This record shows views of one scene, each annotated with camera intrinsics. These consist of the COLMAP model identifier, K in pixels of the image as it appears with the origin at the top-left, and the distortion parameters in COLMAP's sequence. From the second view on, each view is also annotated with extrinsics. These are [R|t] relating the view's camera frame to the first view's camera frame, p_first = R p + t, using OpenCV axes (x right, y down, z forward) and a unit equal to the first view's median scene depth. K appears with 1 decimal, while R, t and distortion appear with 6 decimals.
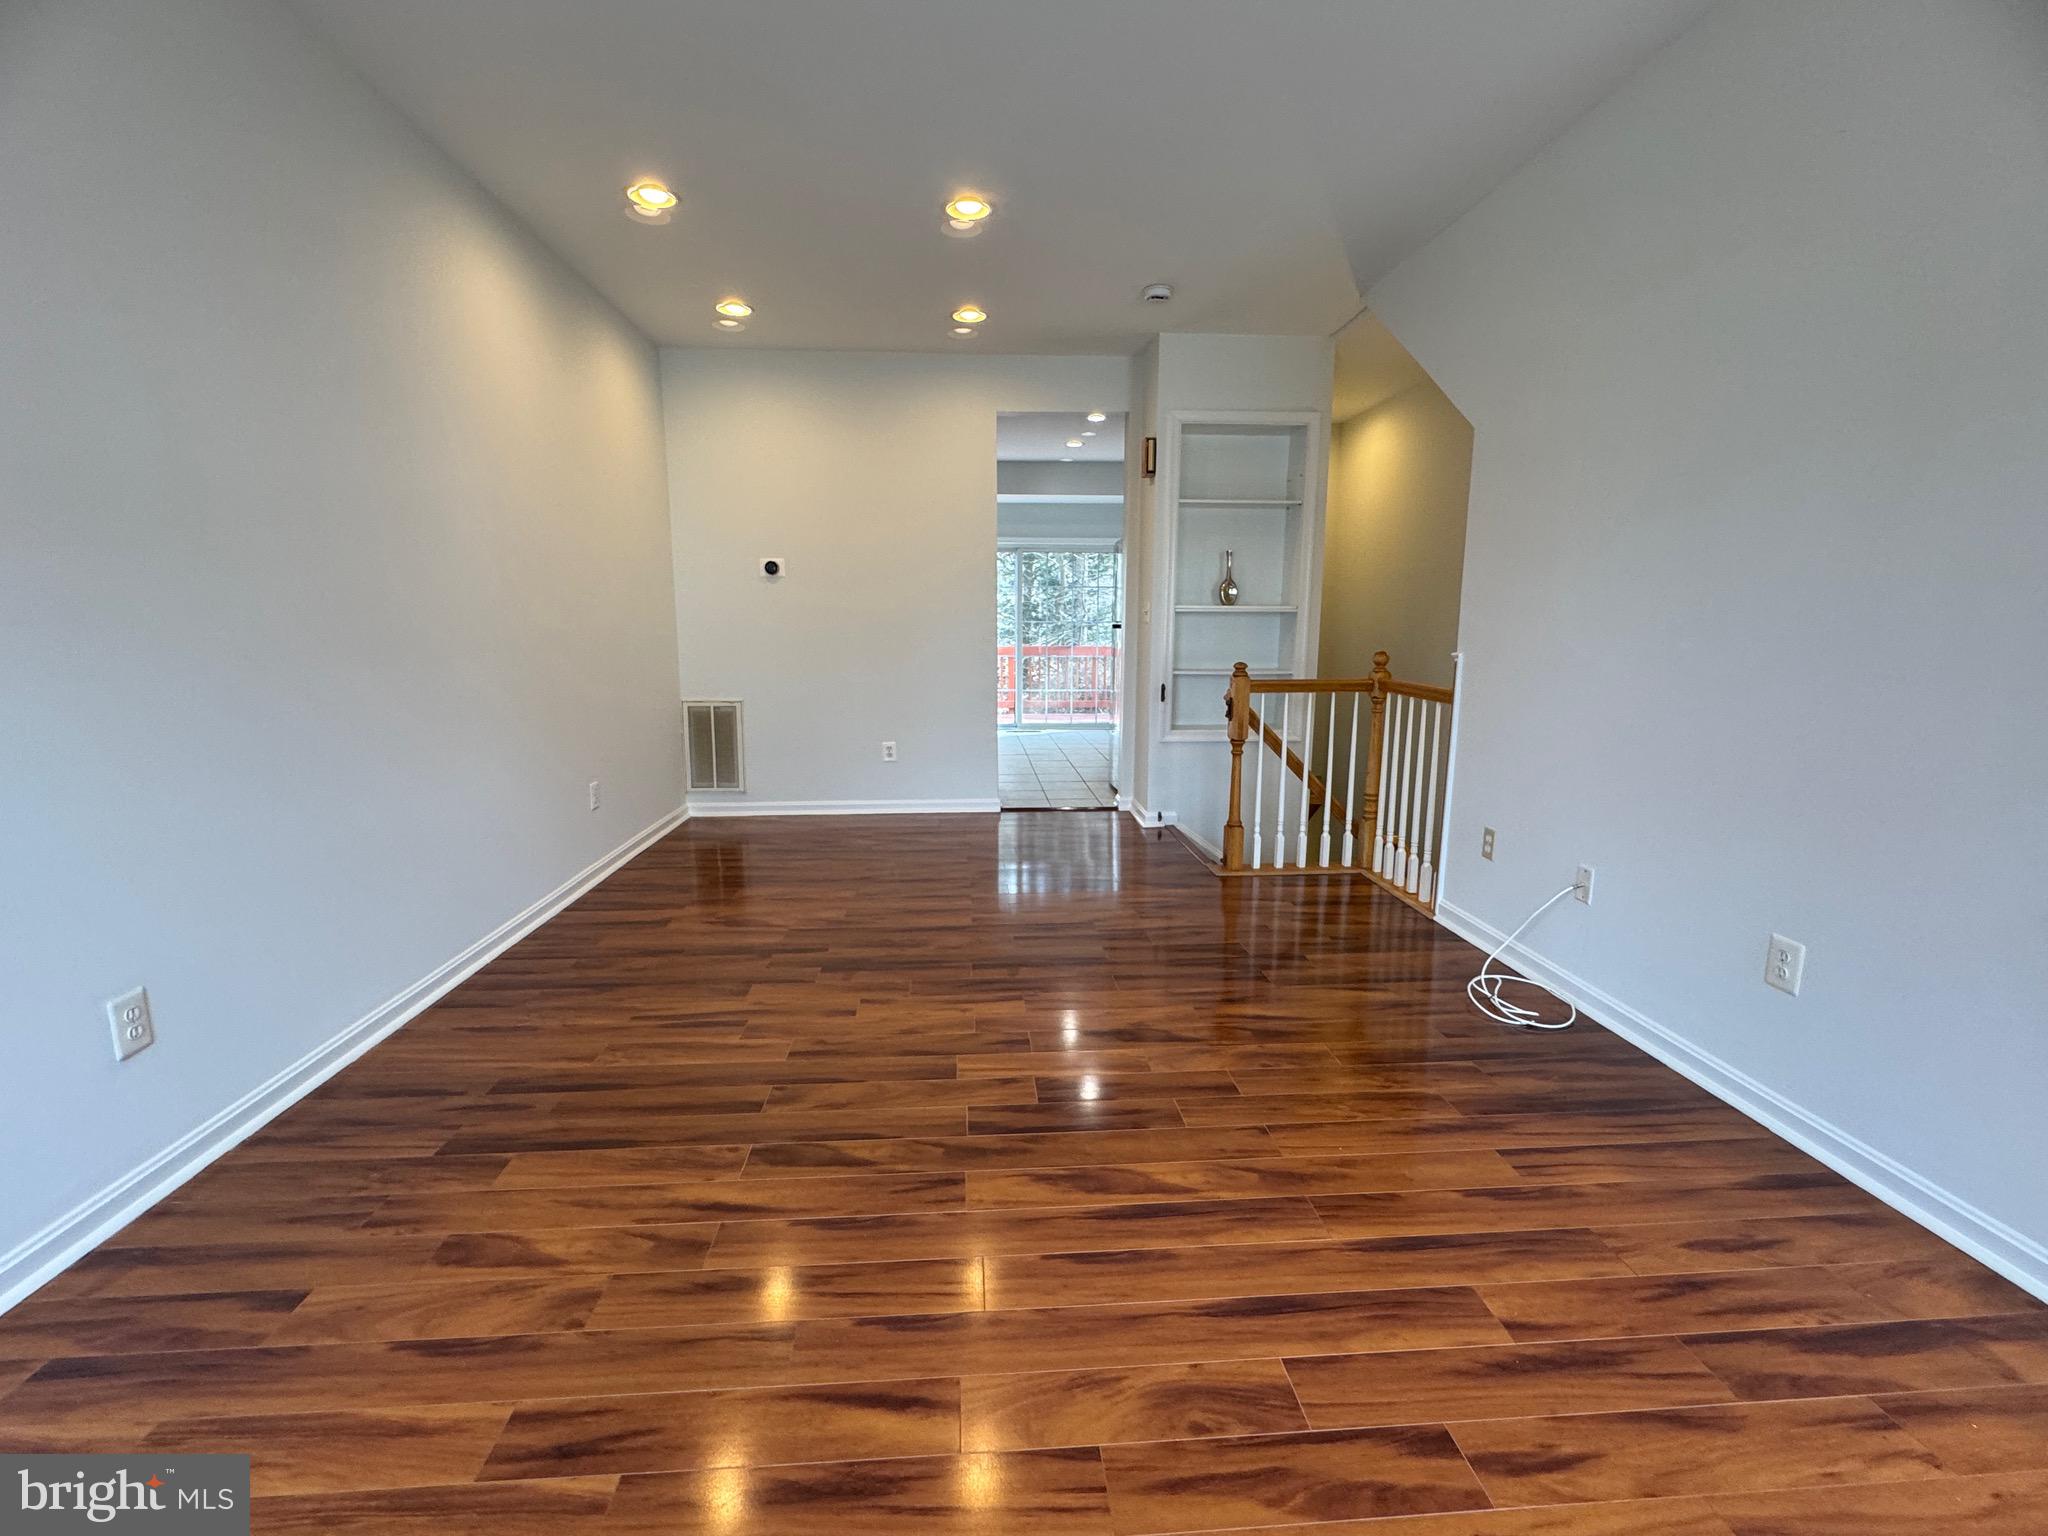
lens RADIAL K [[899.8, 0, 1024.0], [0, 899.8, 768.0], [0, 0, 1]] dist [-0.001481, -0.000076]
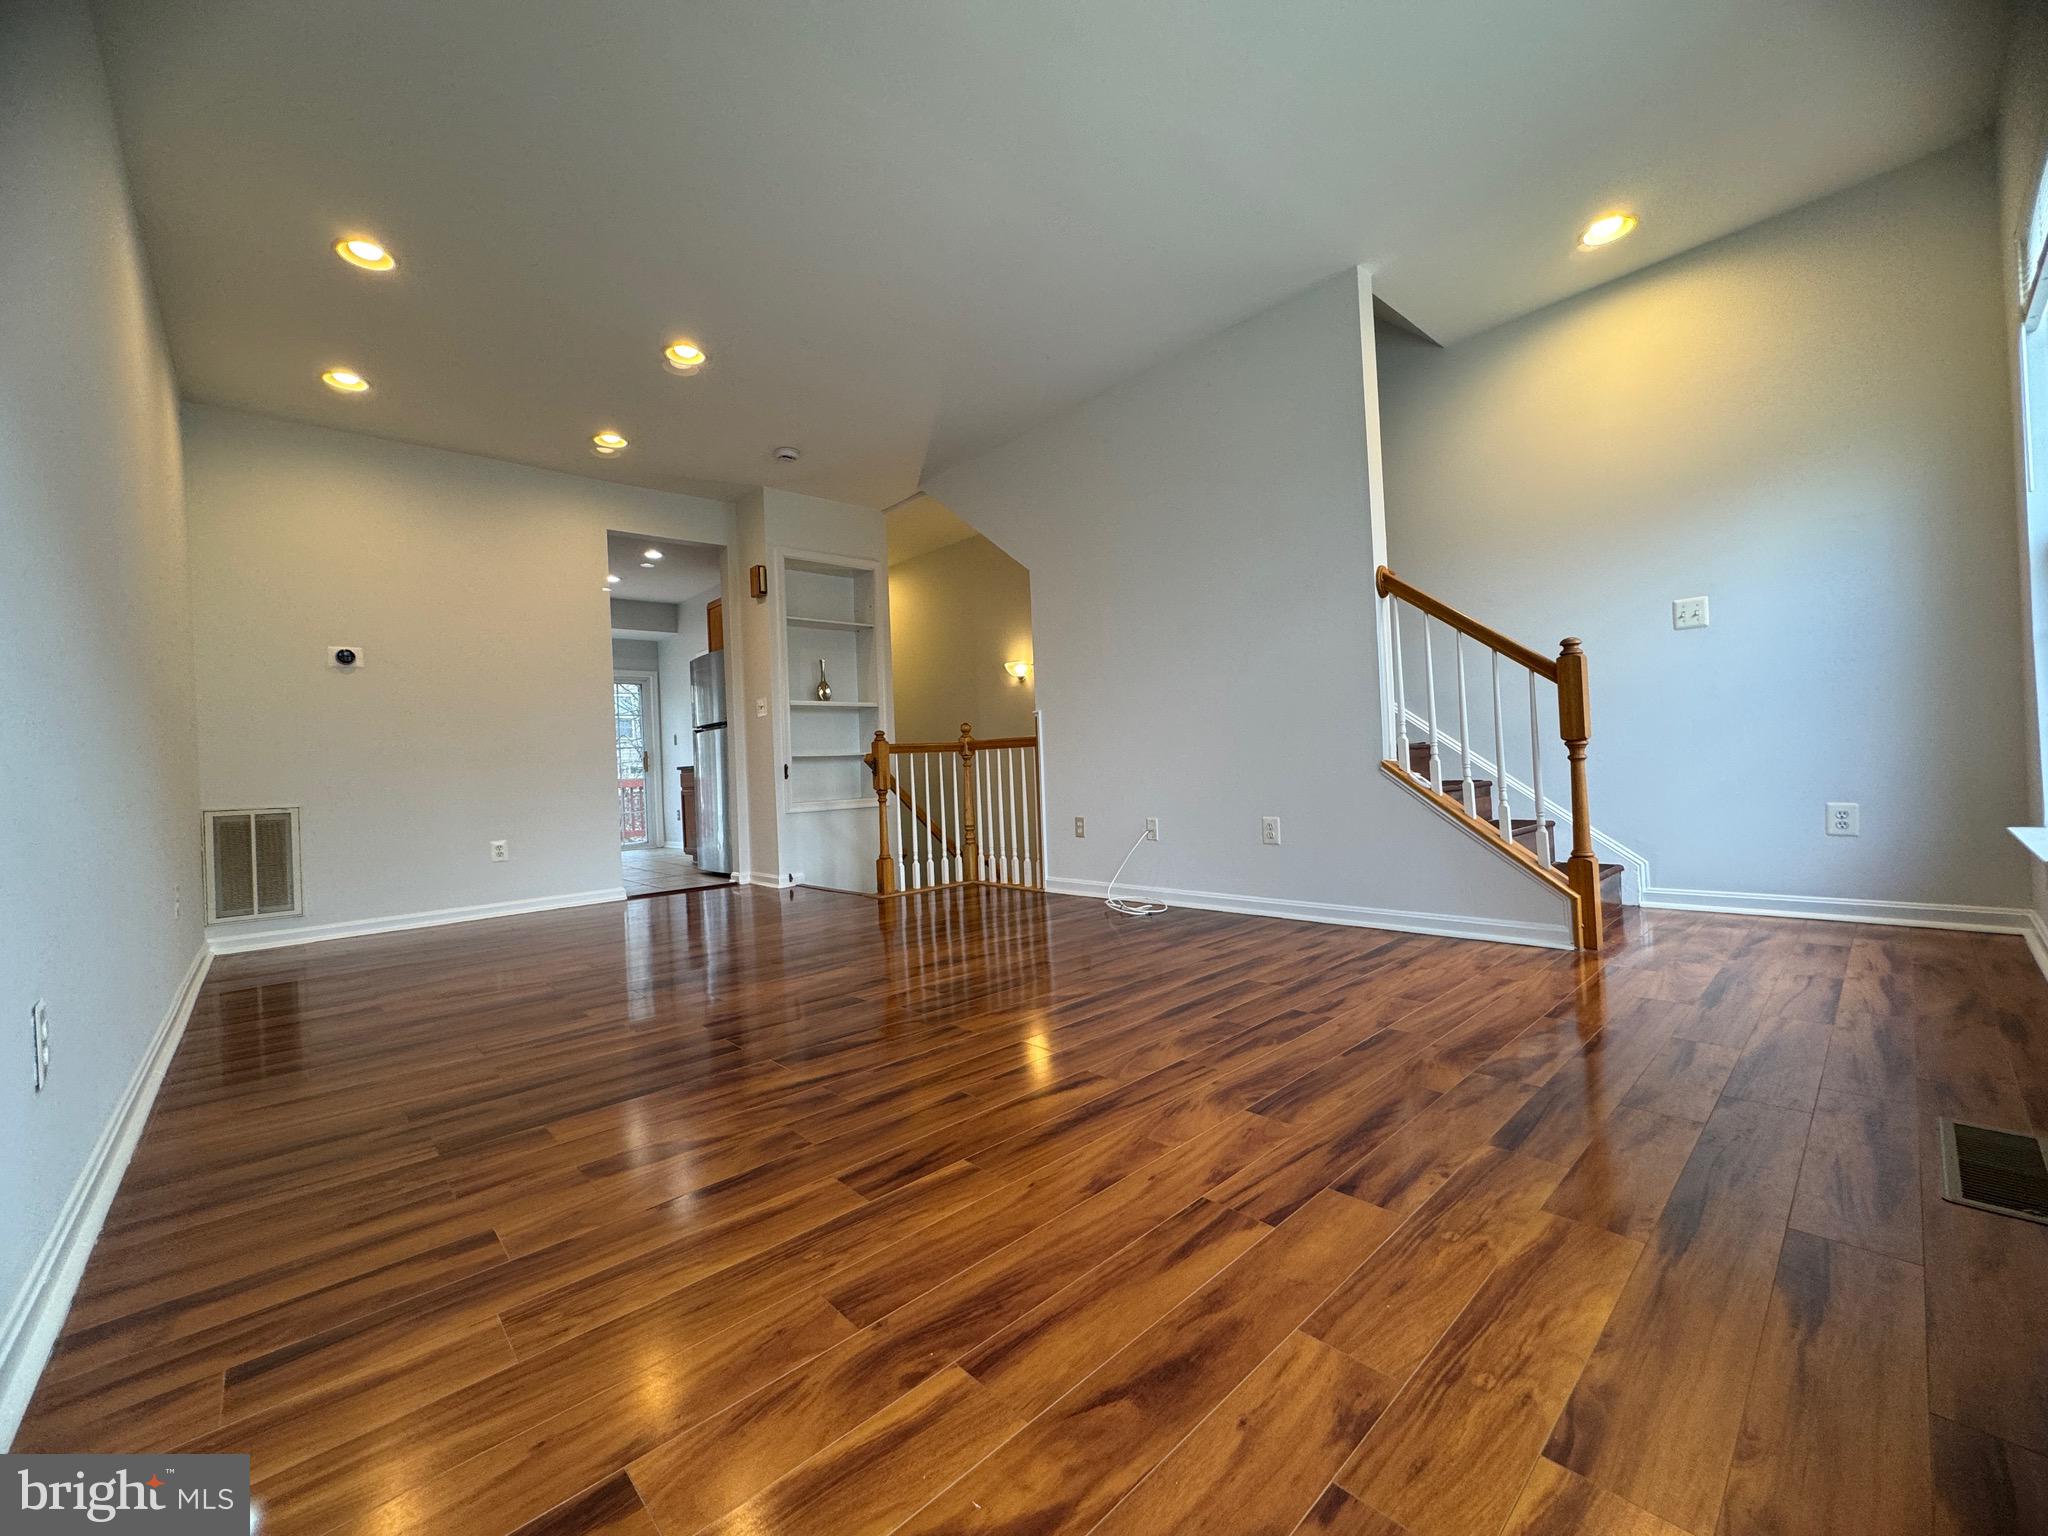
lens RADIAL K [[815.1, 0, 1024.0], [0, 815.1, 768.0], [0, 0, 1]] dist [-0.002410, 0.000286]
pose [[0.780060, -0.036905, 0.624616, -0.617408], [0.147524, 0.980964, -0.126278, 0.212643], [-0.608065, 0.190650, 0.770655, -0.054054]]
